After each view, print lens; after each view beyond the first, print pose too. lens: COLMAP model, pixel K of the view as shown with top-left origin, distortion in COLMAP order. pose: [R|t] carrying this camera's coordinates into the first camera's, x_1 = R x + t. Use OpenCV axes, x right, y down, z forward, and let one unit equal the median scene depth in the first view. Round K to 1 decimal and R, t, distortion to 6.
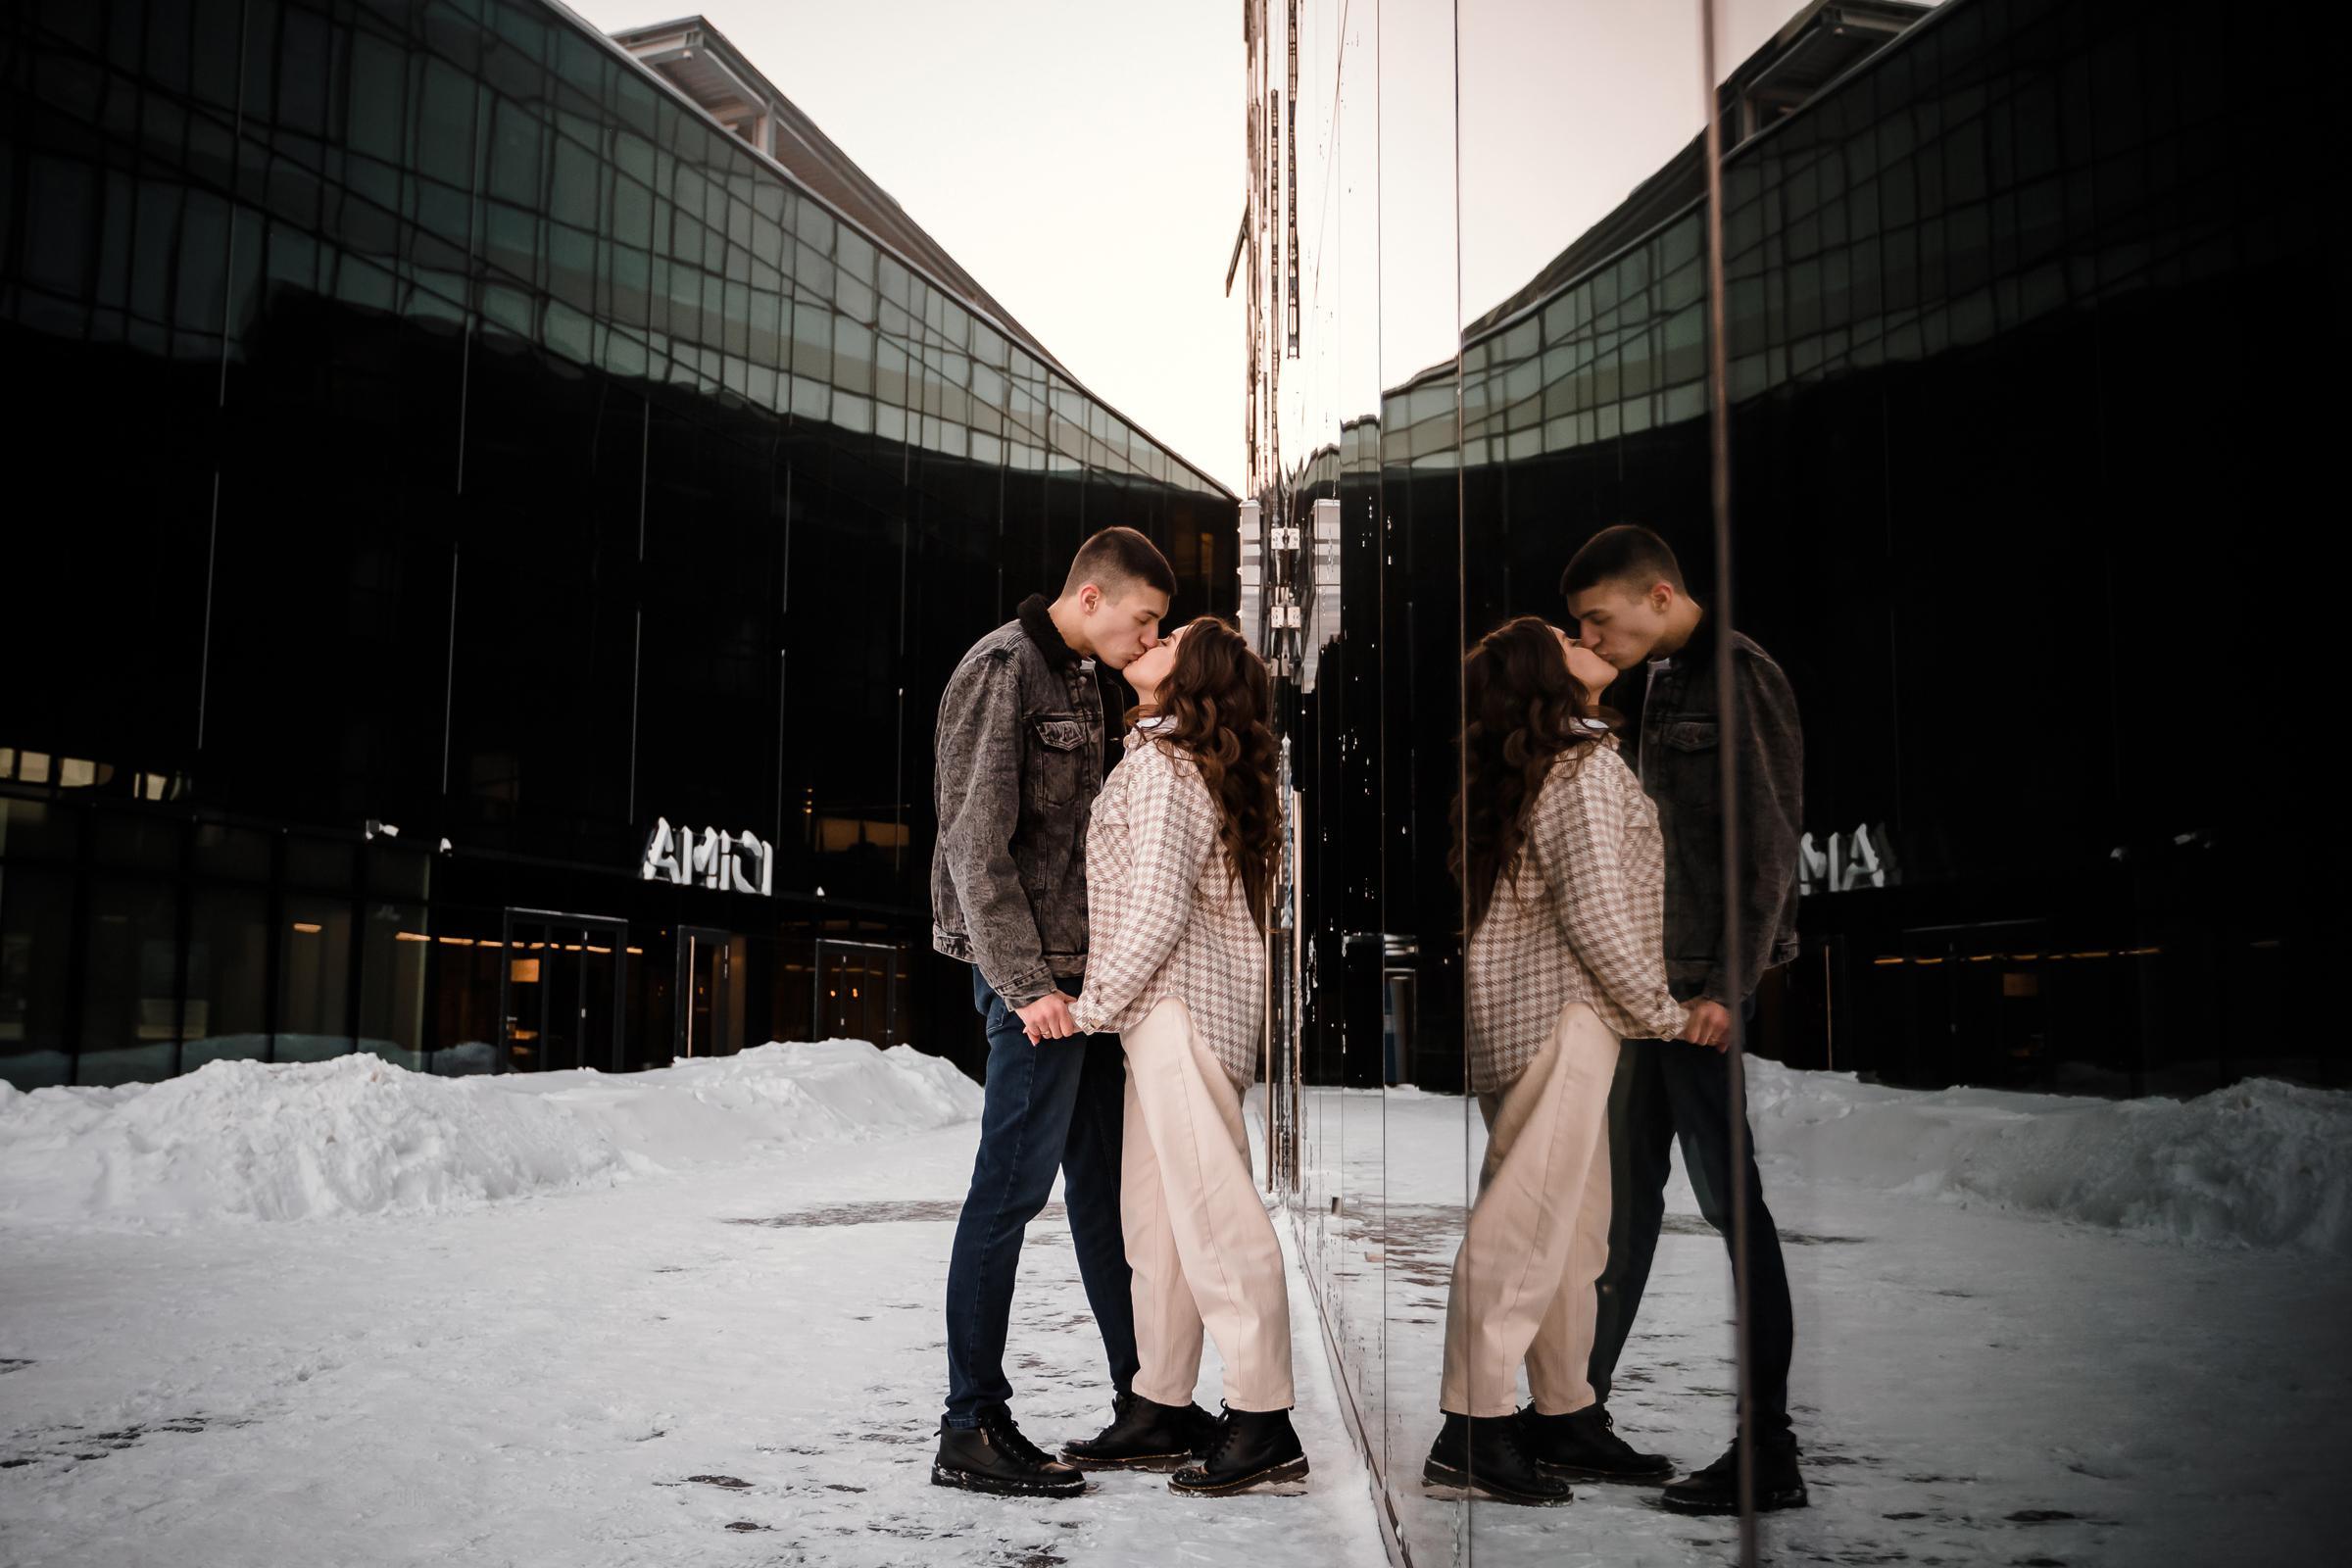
lens RADIAL K [[2042.0, 0, 1108.7], [0, 2042.0, 748.5], [0, 0, 1]] dist [0.036528, 0.005848]
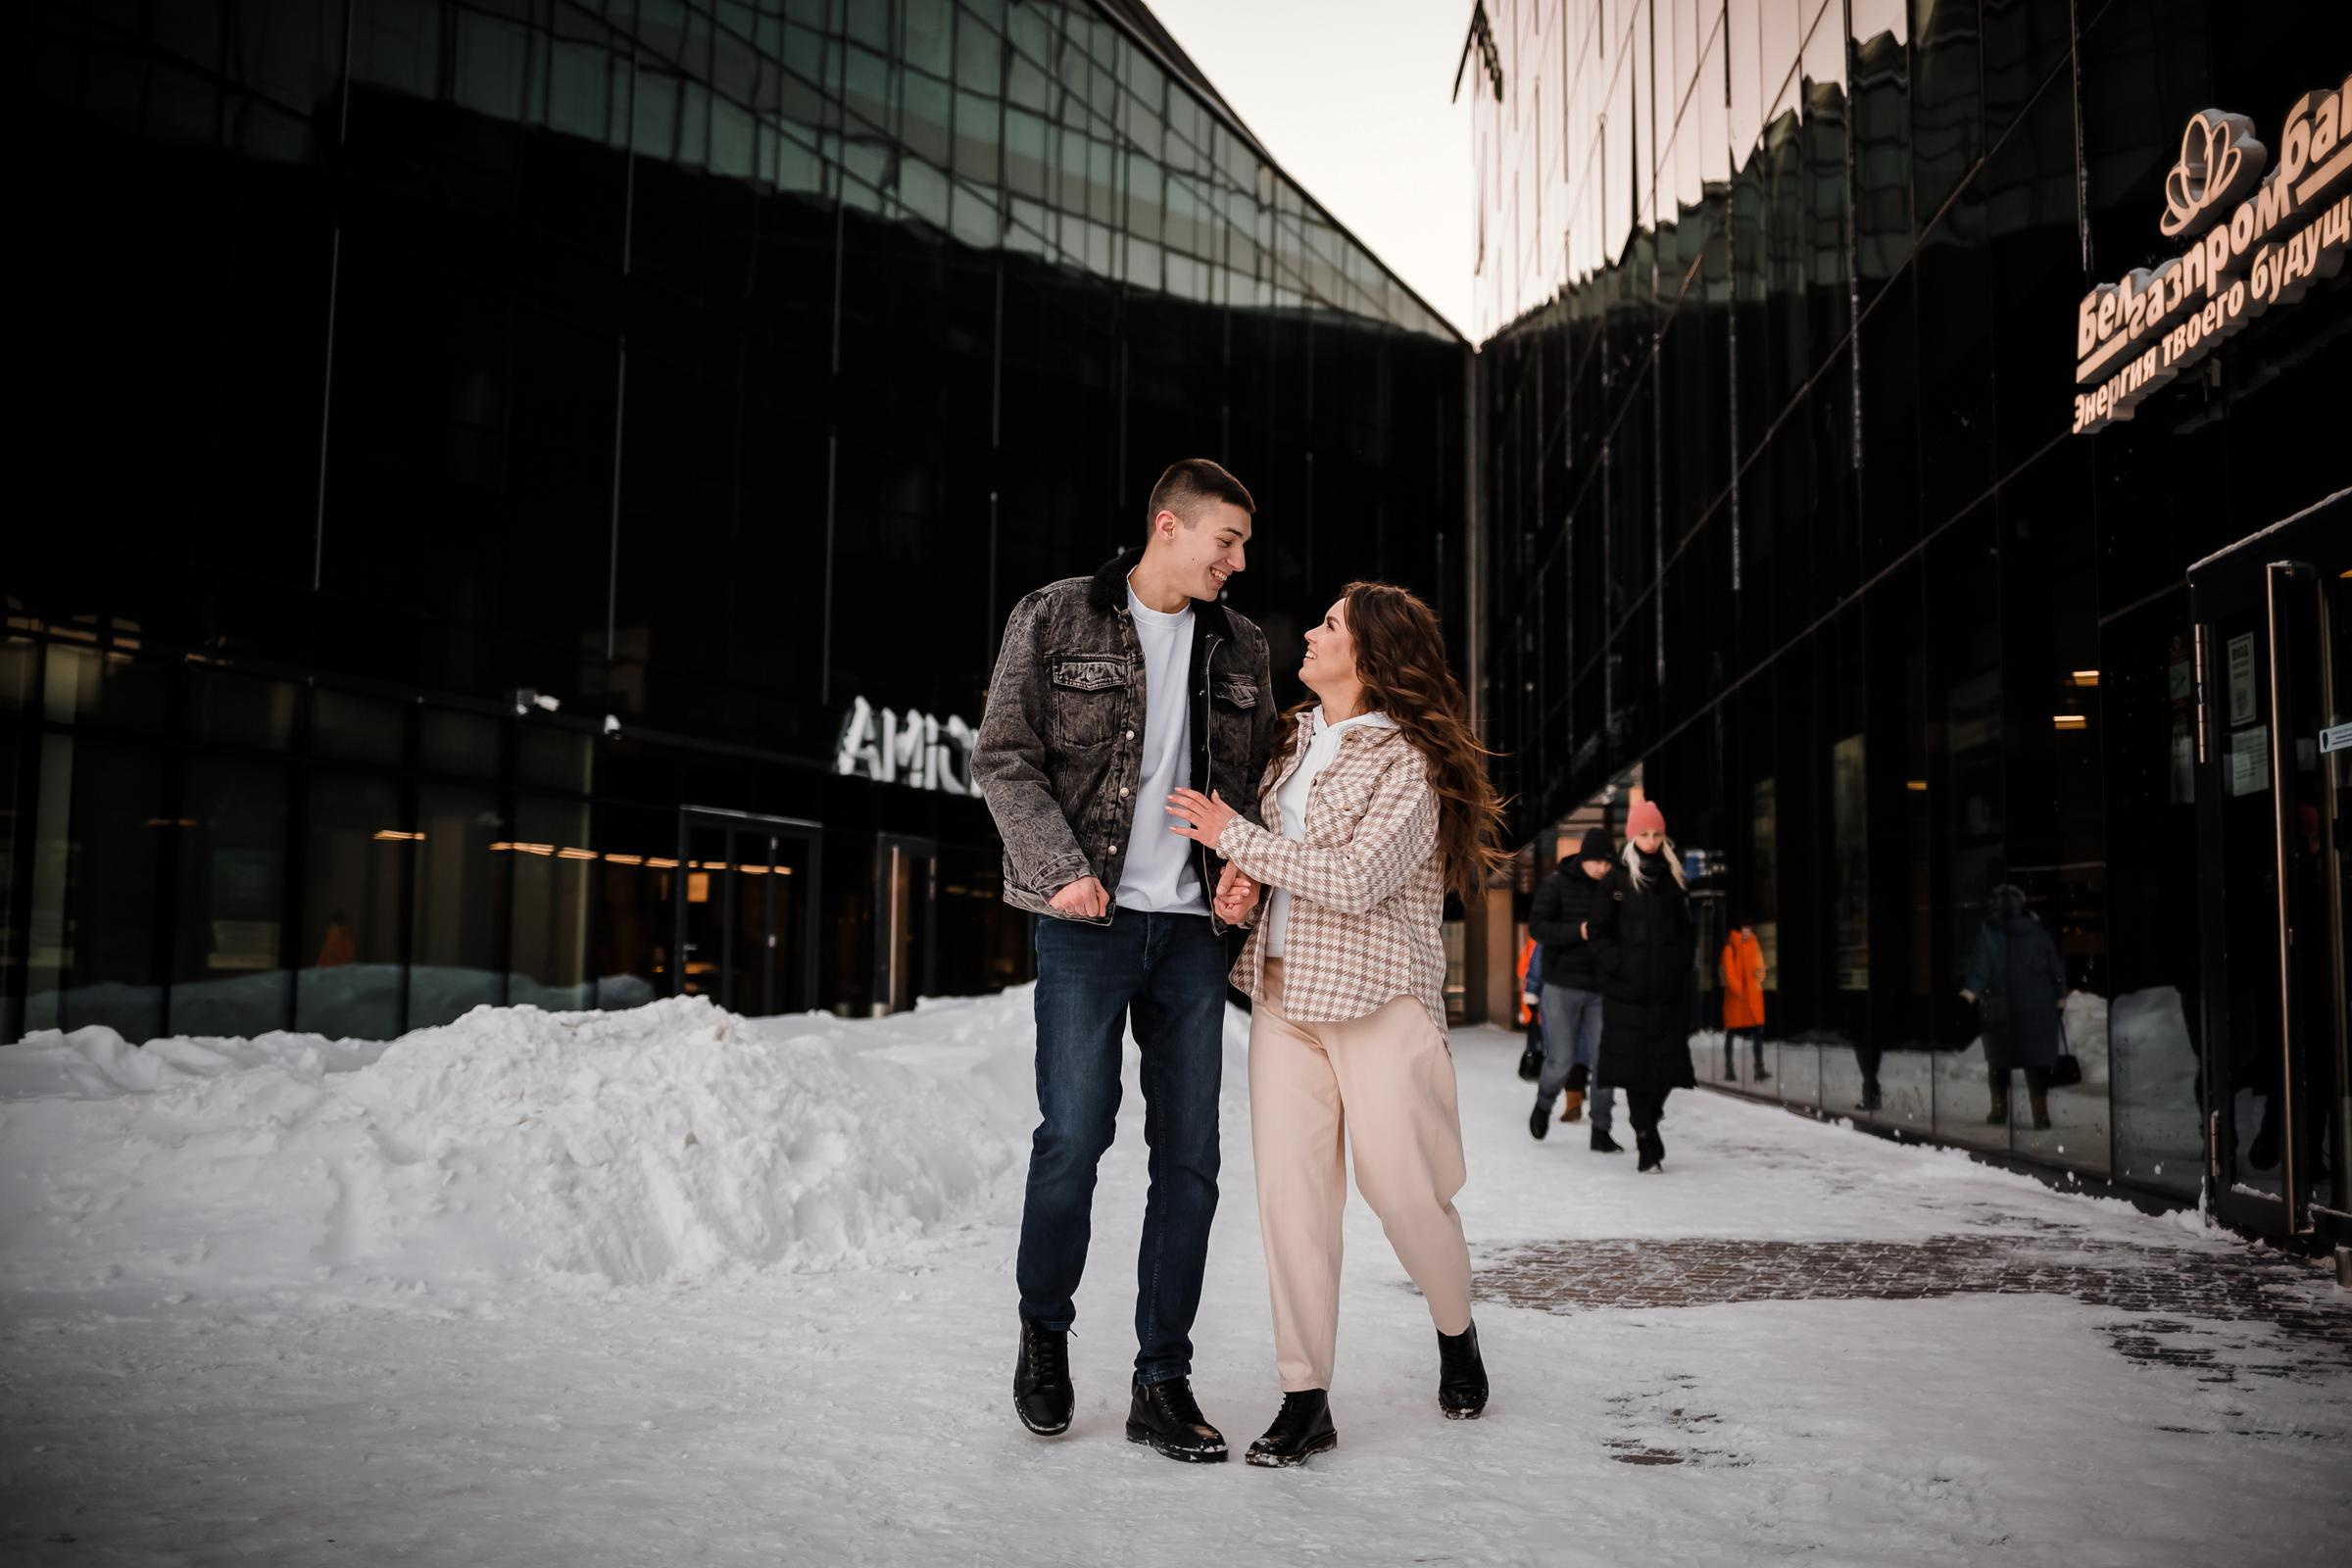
lens RADIAL K [[2197.4, 0, 1174.2], [0, 2197.4, 727.1], [0, 0, 1]] dist [-0.019424, 0.000000]
pose [[0.999996, 0.002104, -0.002103, -0.233321], [-0.002042, 0.999574, 0.029116, 0.050239], [0.002163, -0.029112, 0.999574, 0.359254]]
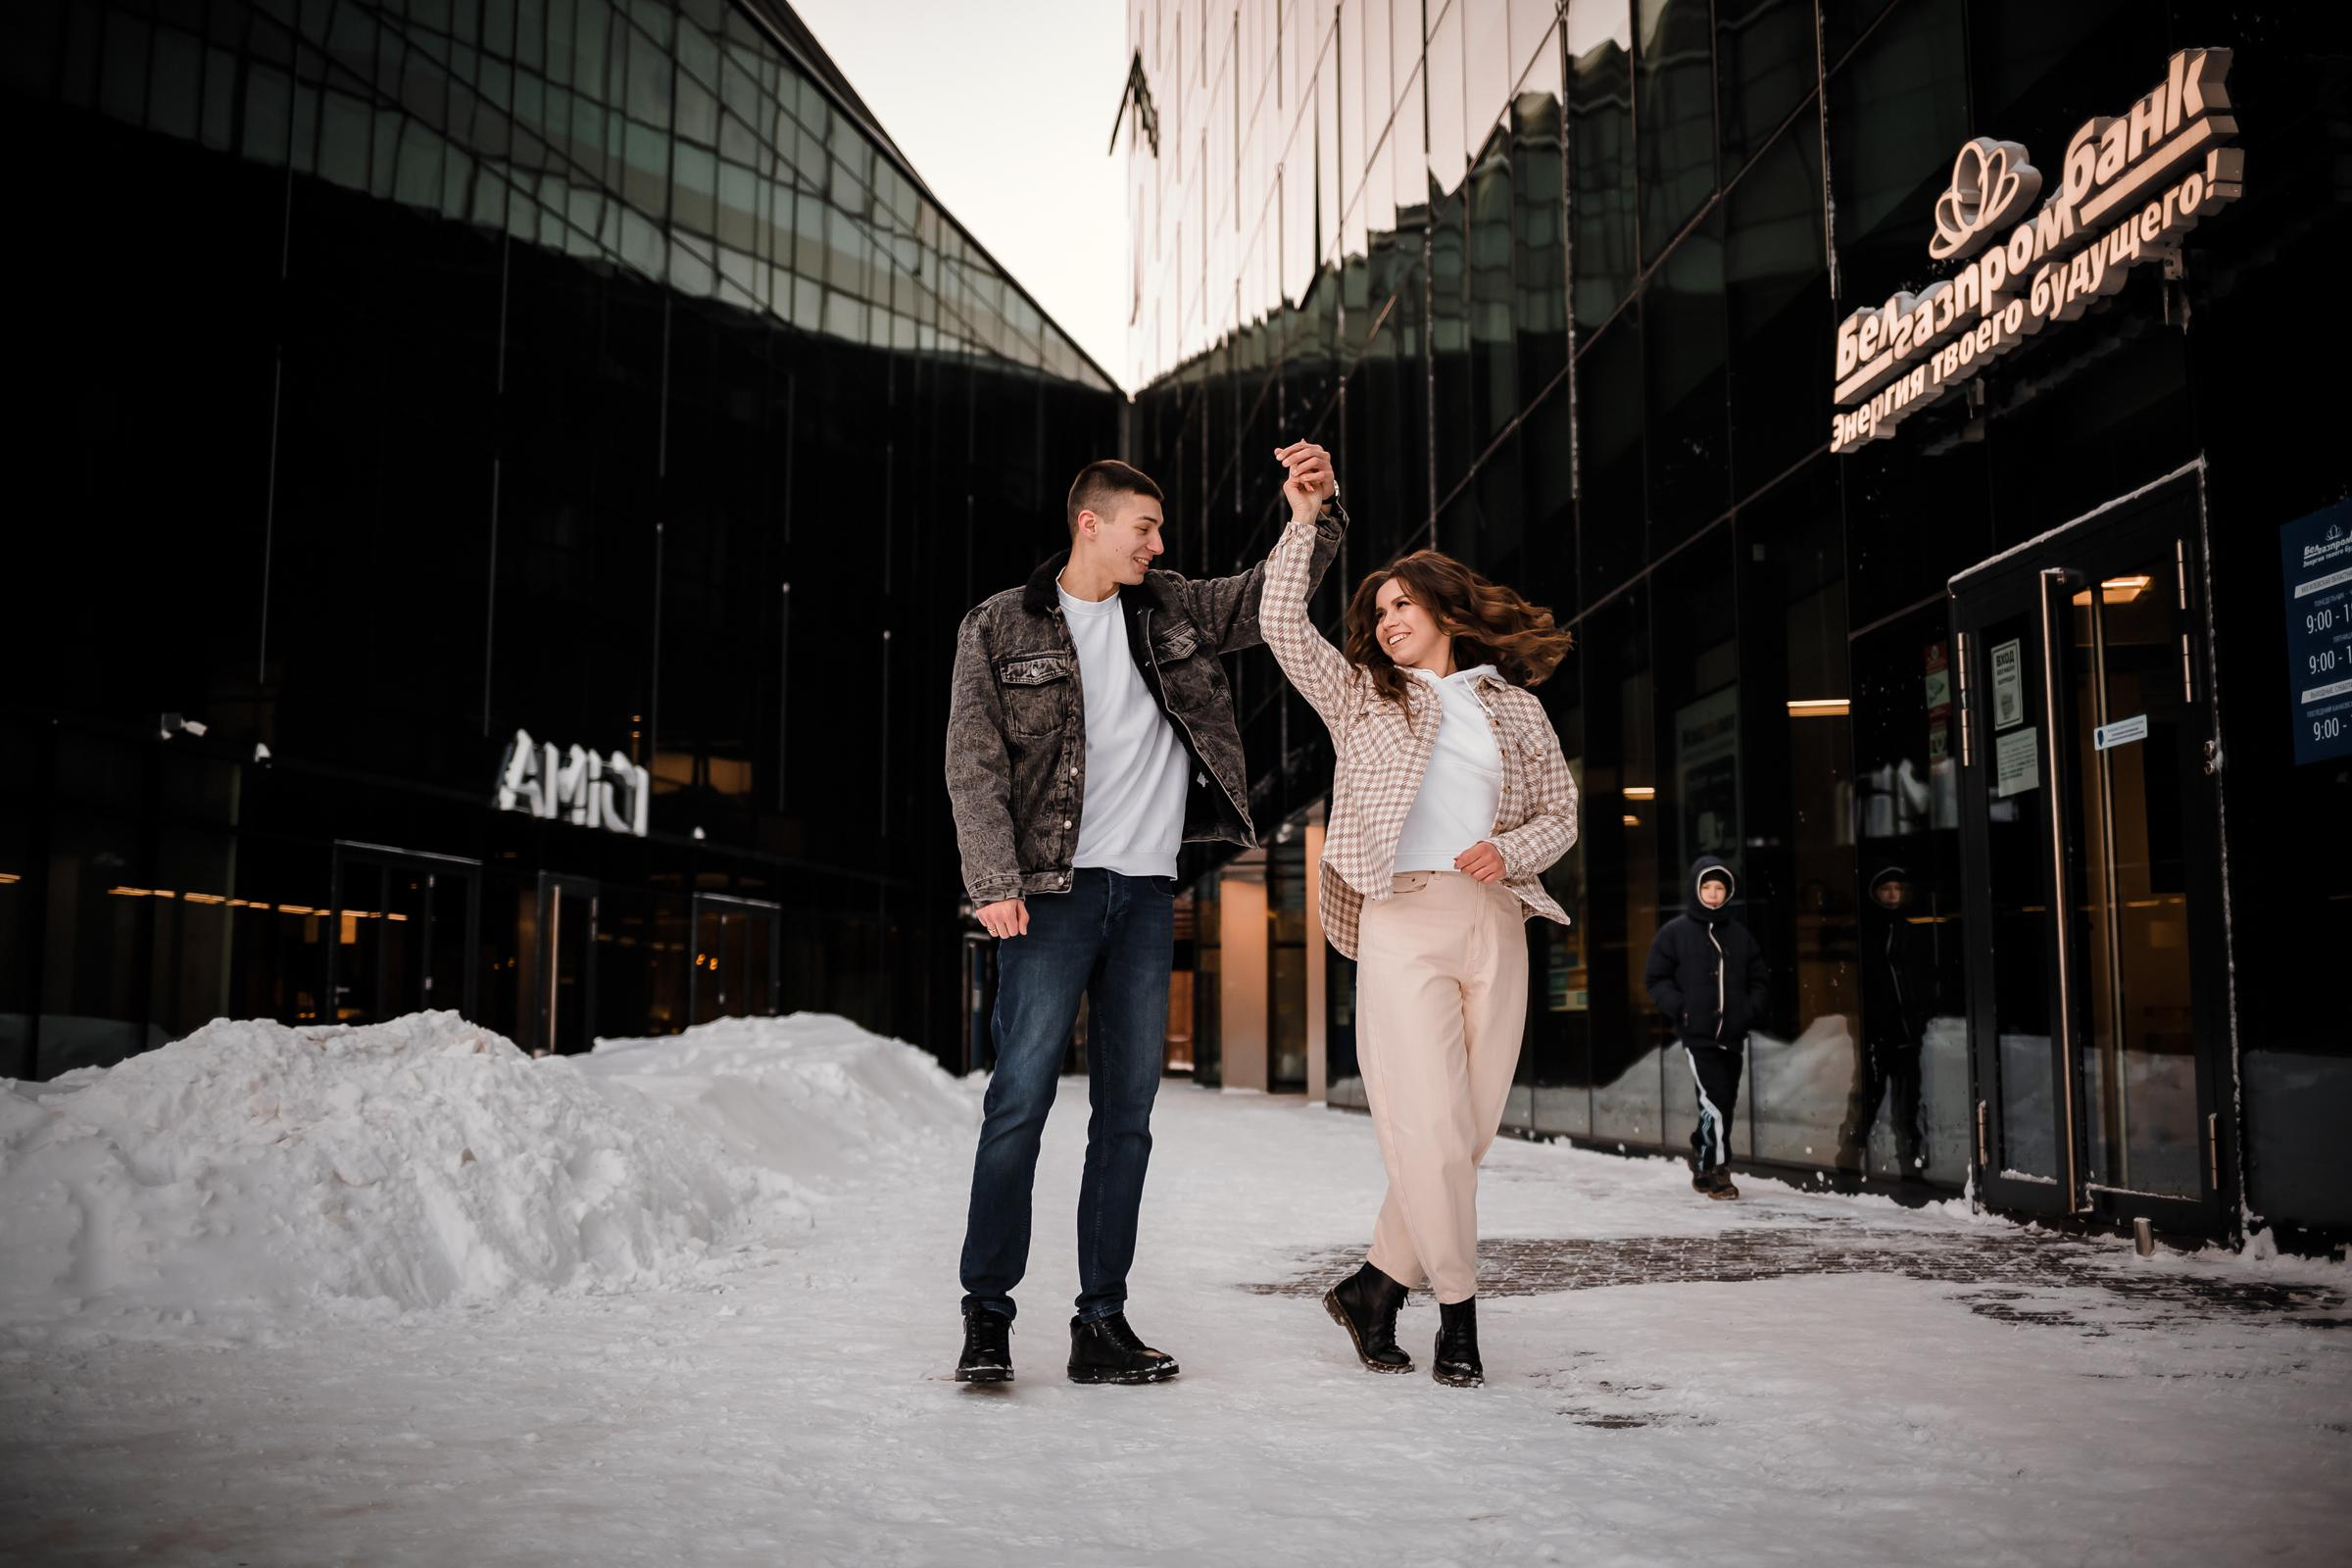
lens RADIAL K [[2197.4, 0, 1137.0], [0, 2197.4, 737.0], [0, 0, 1]] dist [-0.019424, 0.000000]
pose [[0.988240, 0.010980, 0.152518, -0.287225], [-0.012167, 0.999903, 0.006846, 0.069324], [-0.152428, -0.008621, 0.988277, 0.381100]]
